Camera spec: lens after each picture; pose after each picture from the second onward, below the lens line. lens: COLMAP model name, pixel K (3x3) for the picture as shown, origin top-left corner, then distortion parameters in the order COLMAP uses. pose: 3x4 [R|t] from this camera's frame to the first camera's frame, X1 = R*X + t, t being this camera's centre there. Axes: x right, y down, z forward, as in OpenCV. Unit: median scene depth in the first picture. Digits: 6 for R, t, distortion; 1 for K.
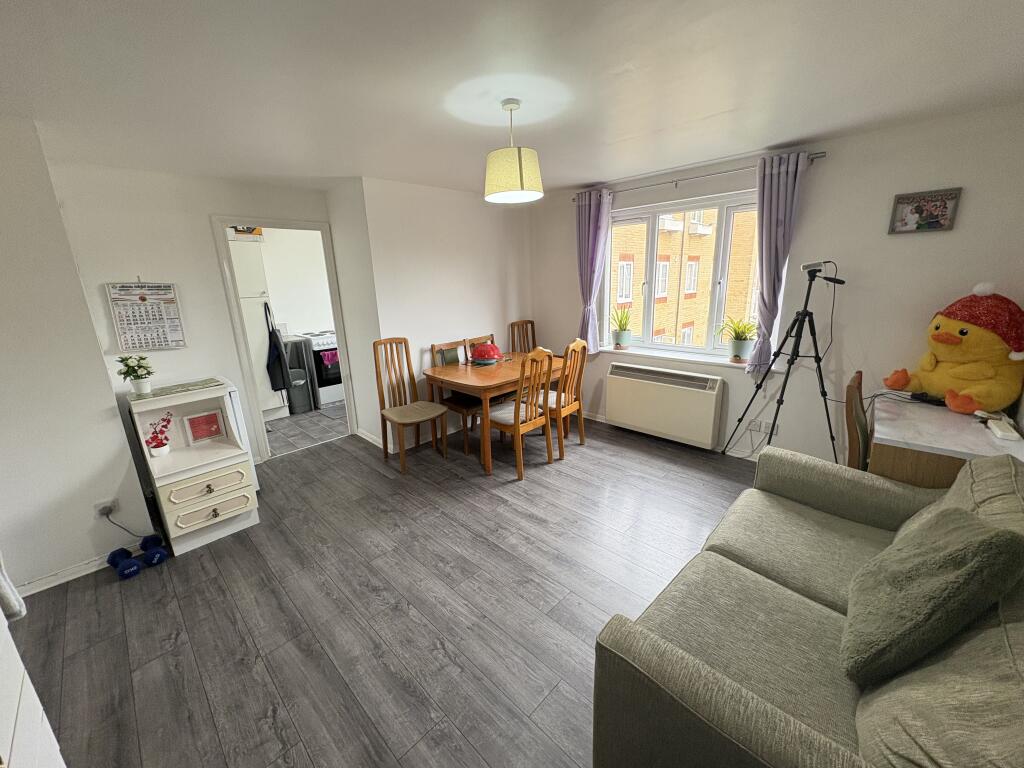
lens RADIAL K [[405.0, 0, 508.0], [0, 405.0, 381.8], [0, 0, 1]] dist [-0.003339, 0.000670]
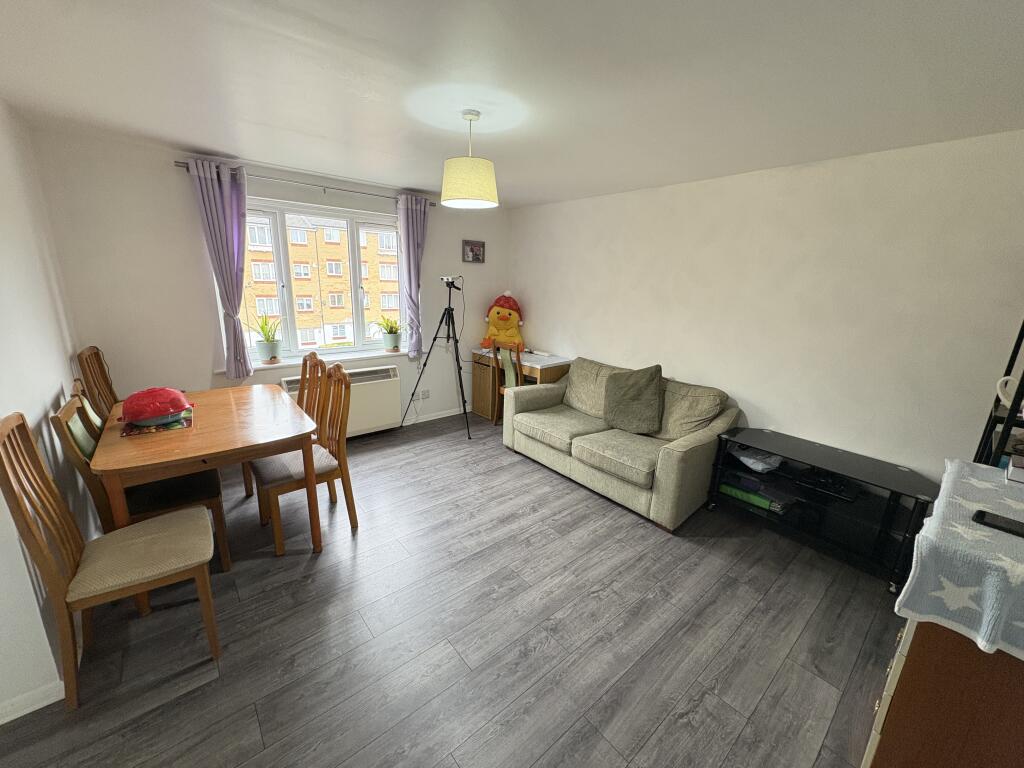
lens RADIAL K [[405.0, 0, 513.4], [0, 405.0, 382.5], [0, 0, 1]] dist [-0.003339, 0.000670]
pose [[0.094104, -0.213343, 0.972435, -1.008732], [0.218231, 0.957434, 0.188933, -0.181808], [-0.971349, 0.194436, 0.136657, 0.790149]]
